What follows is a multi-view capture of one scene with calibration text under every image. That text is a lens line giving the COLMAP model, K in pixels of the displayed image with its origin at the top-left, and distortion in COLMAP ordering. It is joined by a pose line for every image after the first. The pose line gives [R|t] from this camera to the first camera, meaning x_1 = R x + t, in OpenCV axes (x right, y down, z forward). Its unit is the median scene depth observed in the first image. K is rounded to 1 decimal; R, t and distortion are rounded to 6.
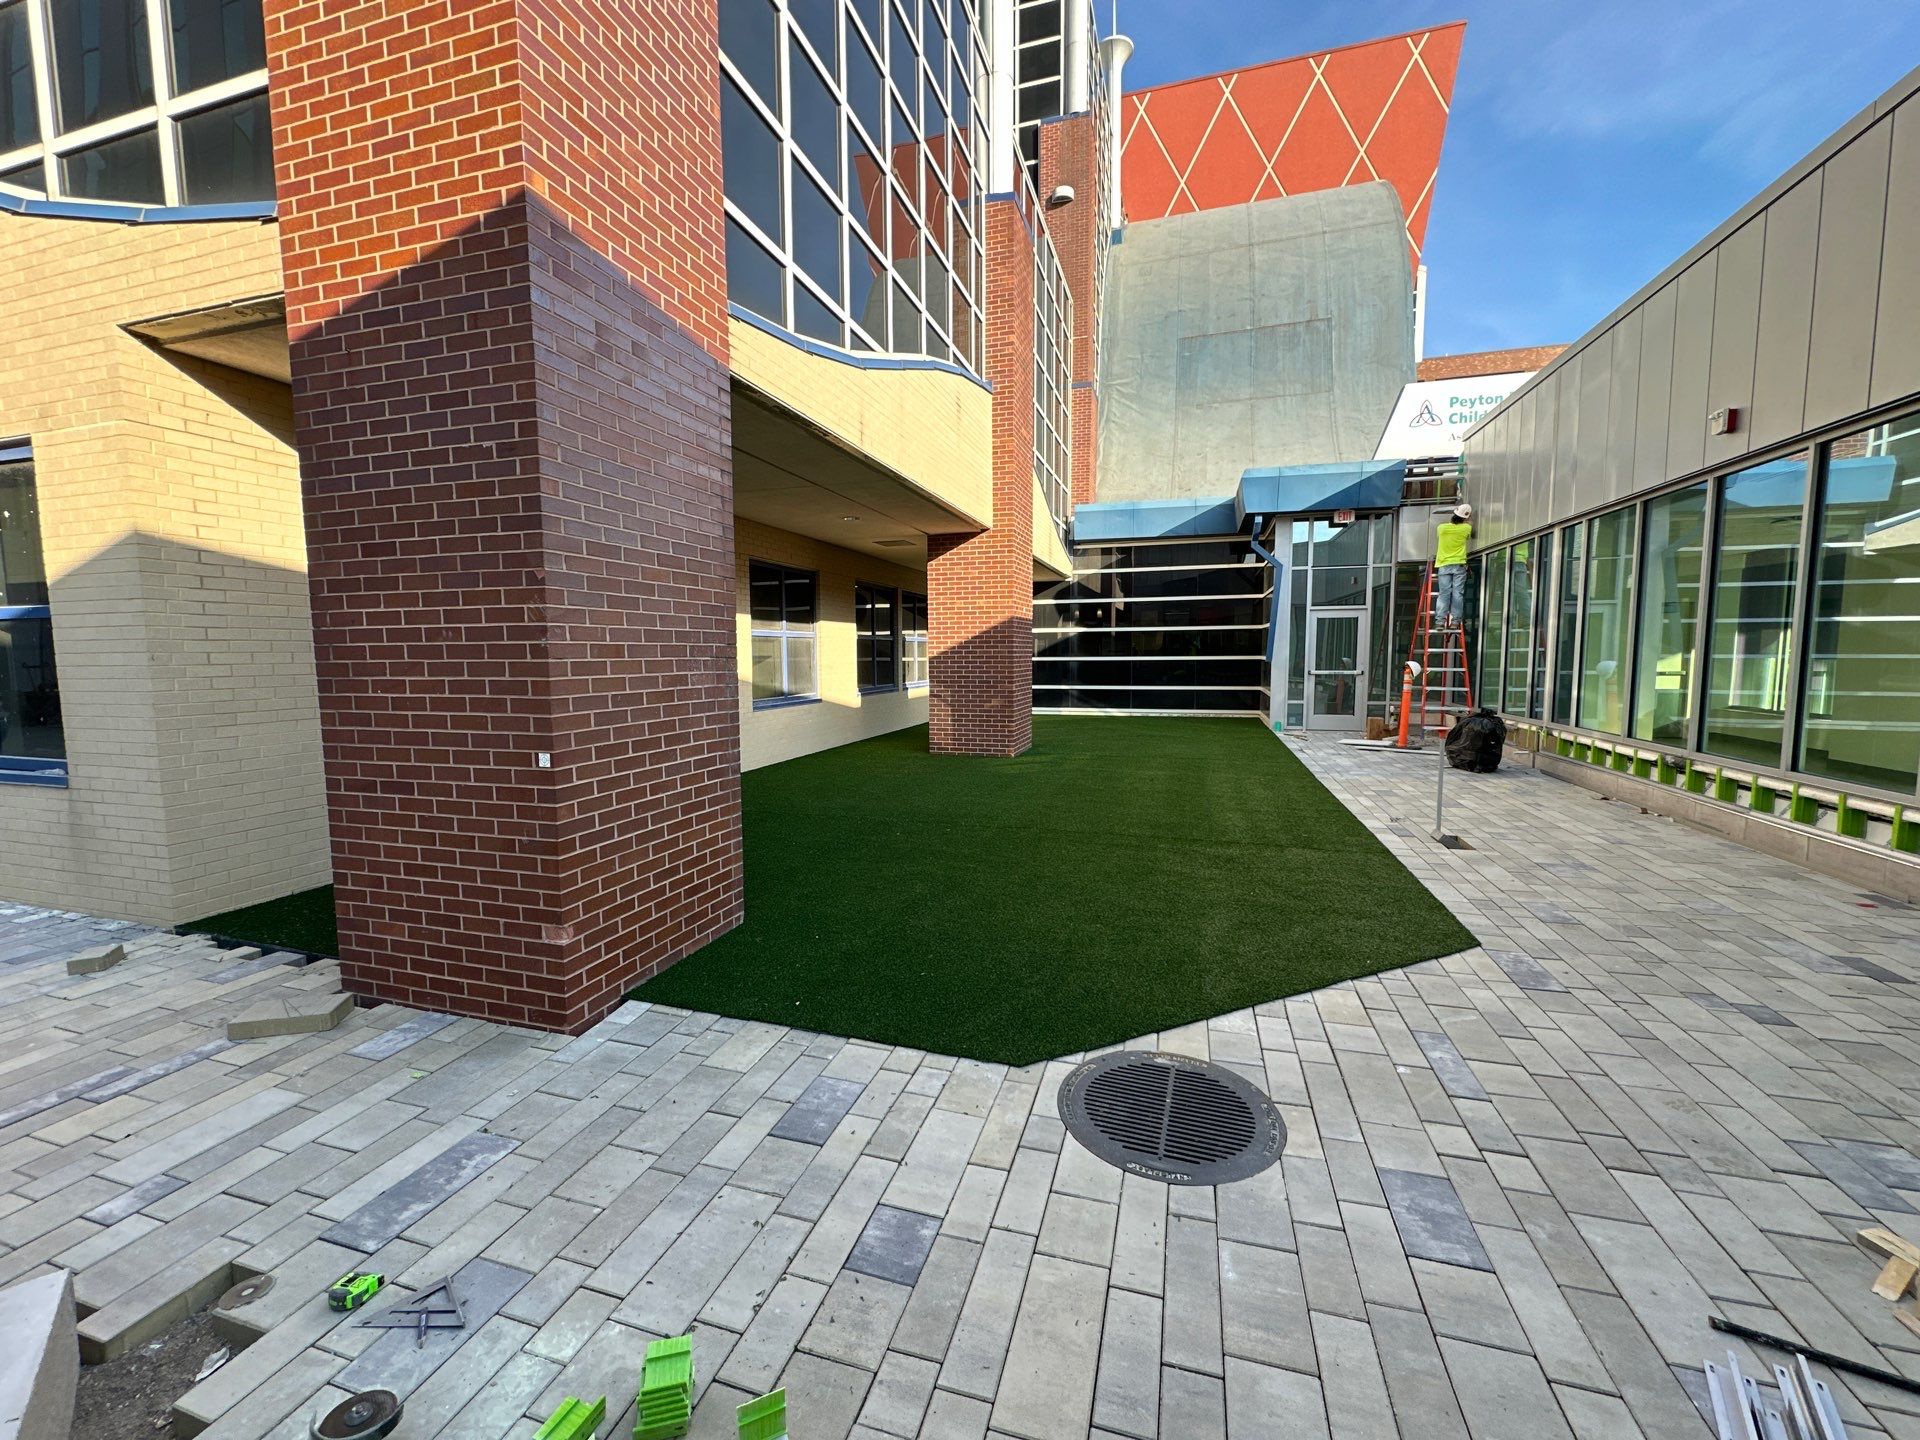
lens RADIAL K [[759.4, 0, 957.1], [0, 759.4, 719.0], [0, 0, 1]] dist [-0.003099, 0.000655]
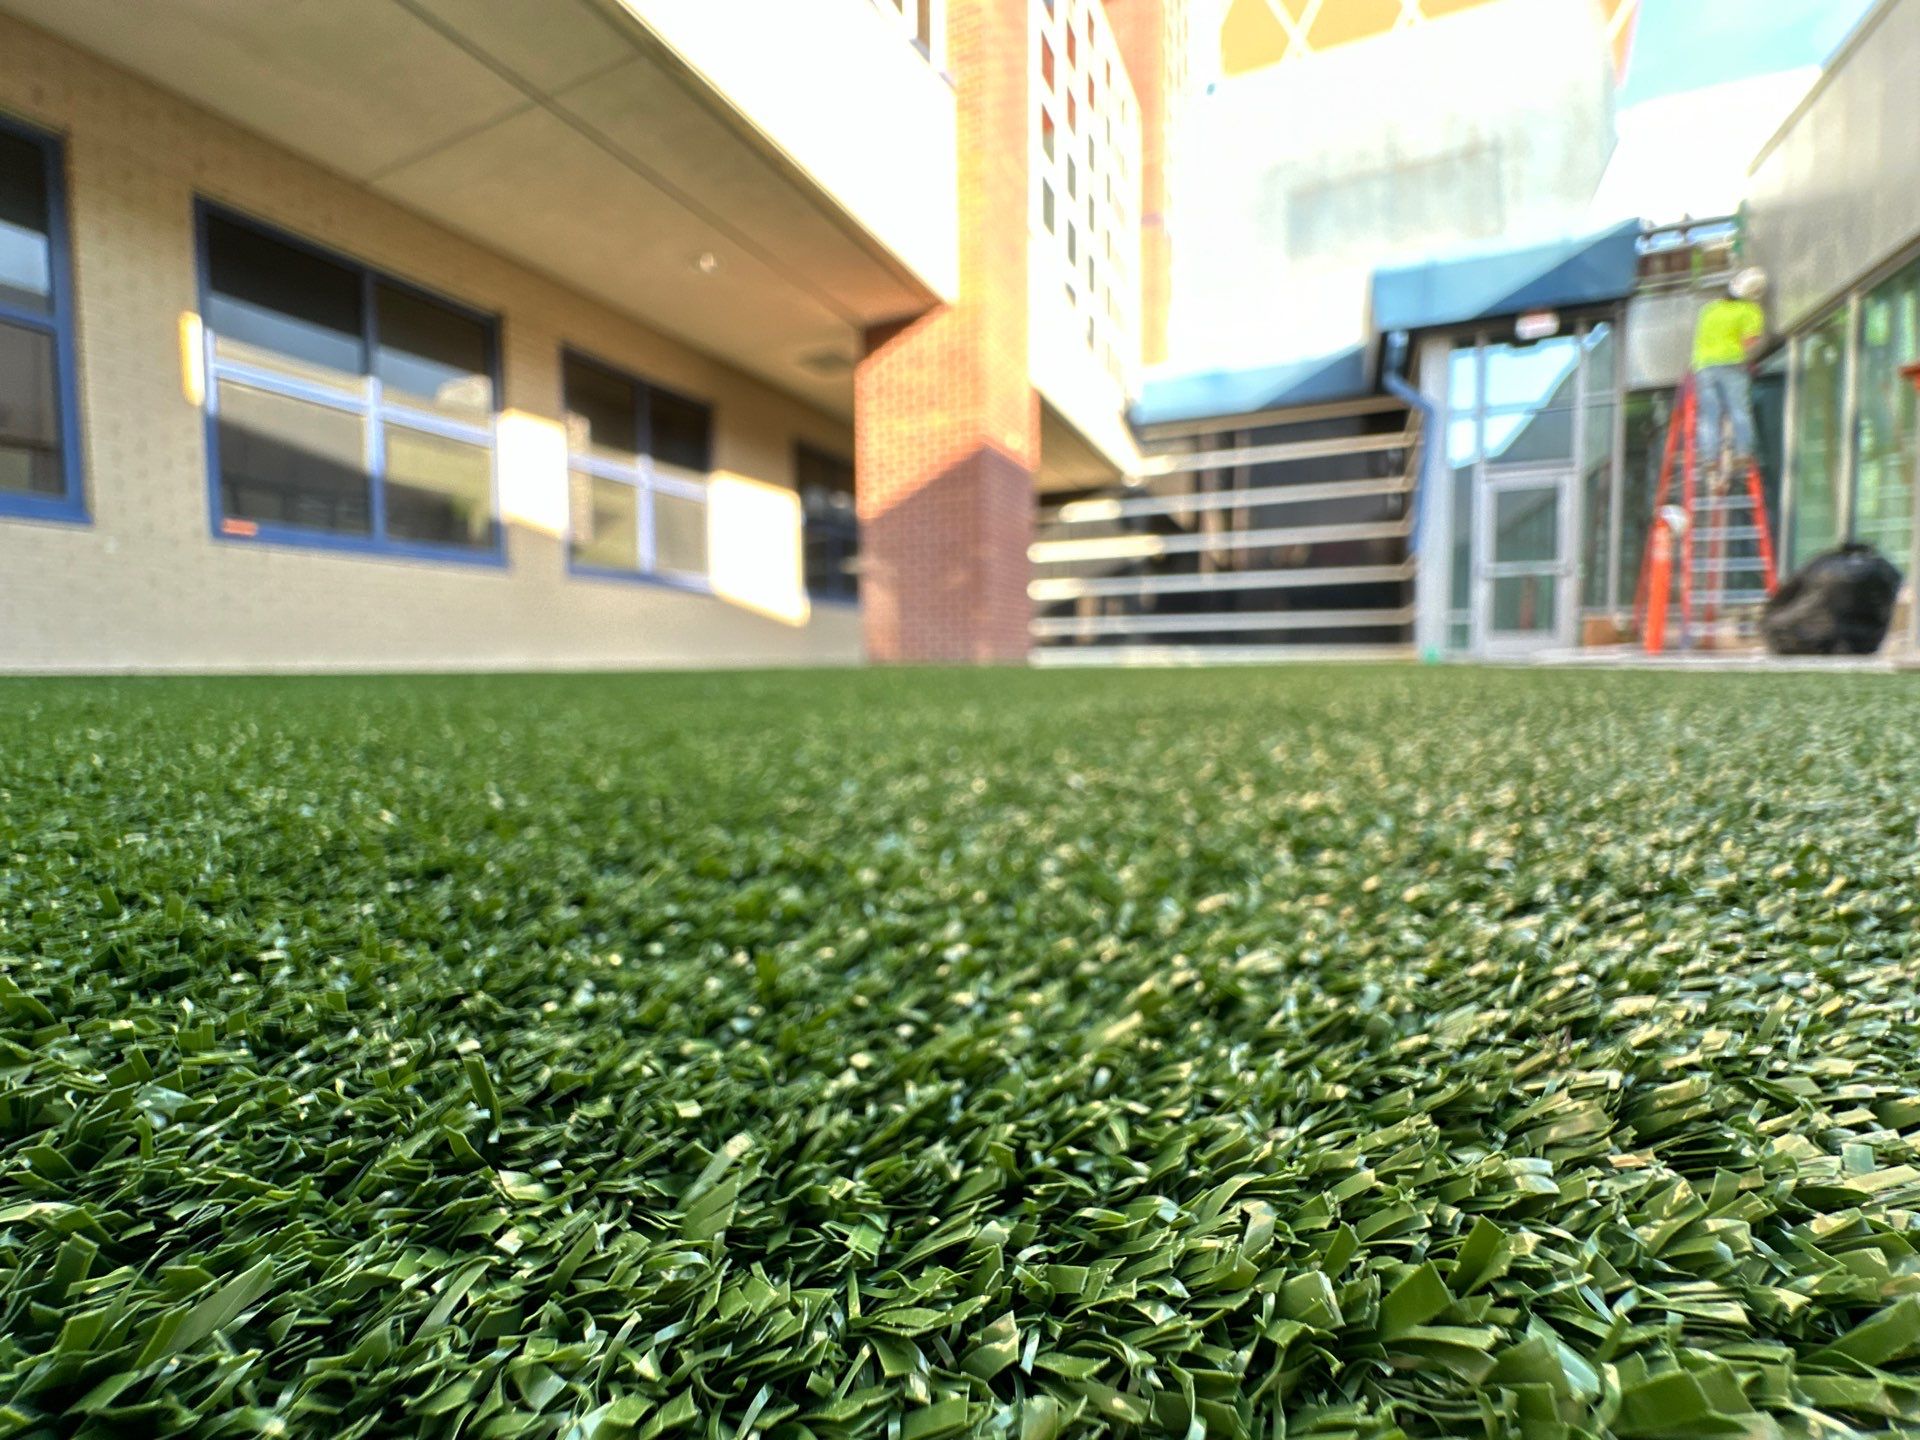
lens RADIAL K [[796.4, 0, 960.6], [0, 796.4, 721.4], [0, 0, 1]] dist [-0.026088, 0.003750]
pose [[0.990743, 0.008040, -0.135509, 0.117828], [-0.010497, 0.999793, -0.017425, 0.089566], [0.135341, 0.018686, 0.990623, 0.282685]]
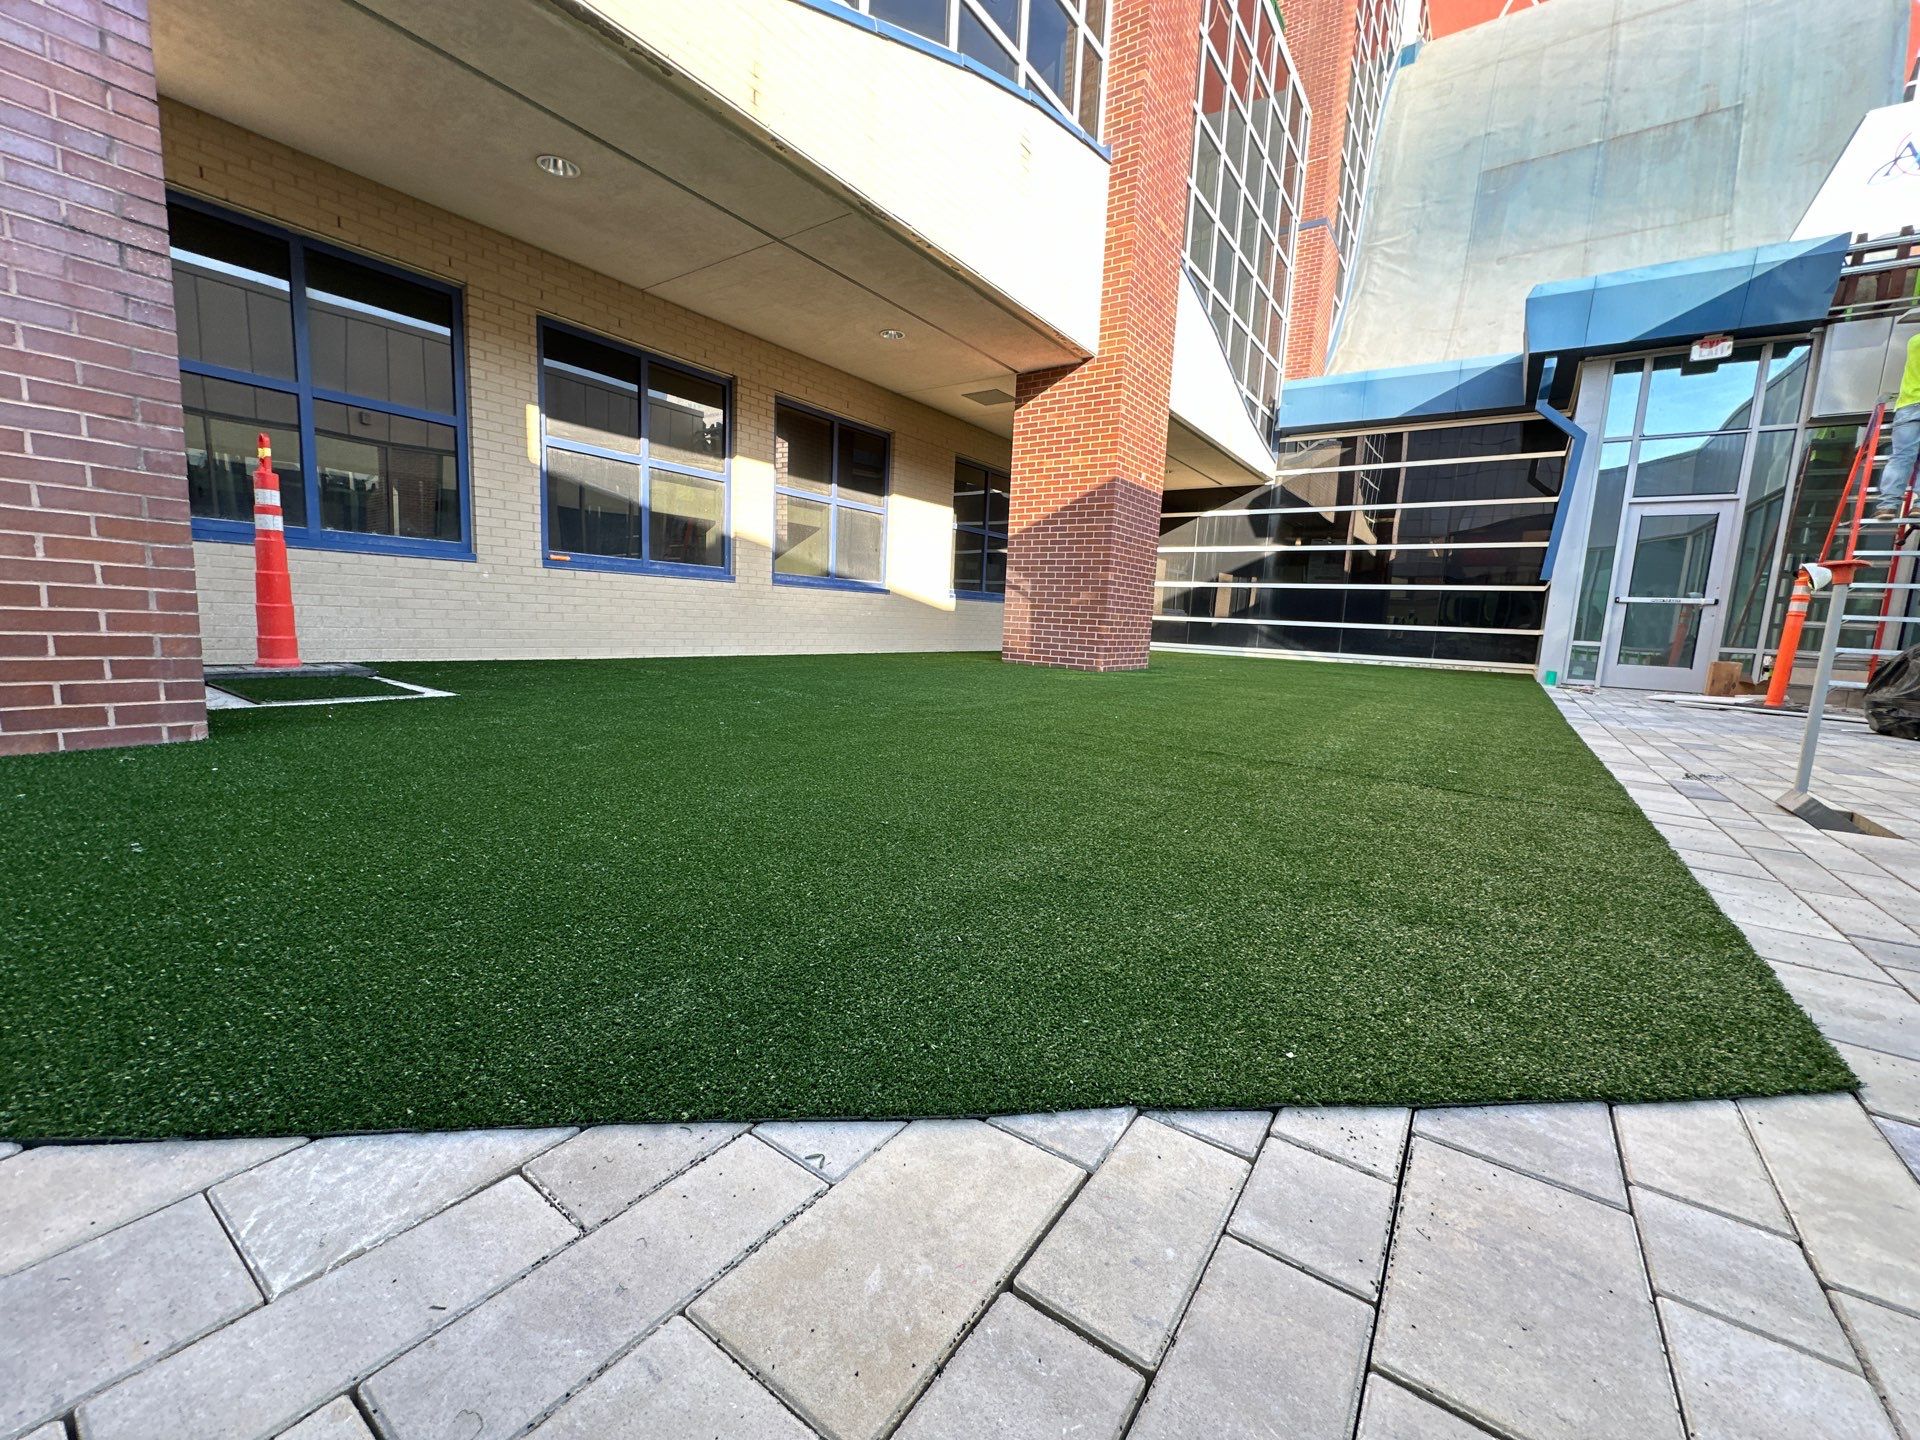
lens RADIAL K [[759.4, 0, 963.7], [0, 759.4, 719.6], [0, 0, 1]] dist [-0.003099, 0.000655]
pose [[0.947332, 0.092224, -0.306688, 0.145991], [-0.080456, 0.995462, 0.050826, 0.057525], [0.309983, -0.023474, 0.950452, 0.206589]]
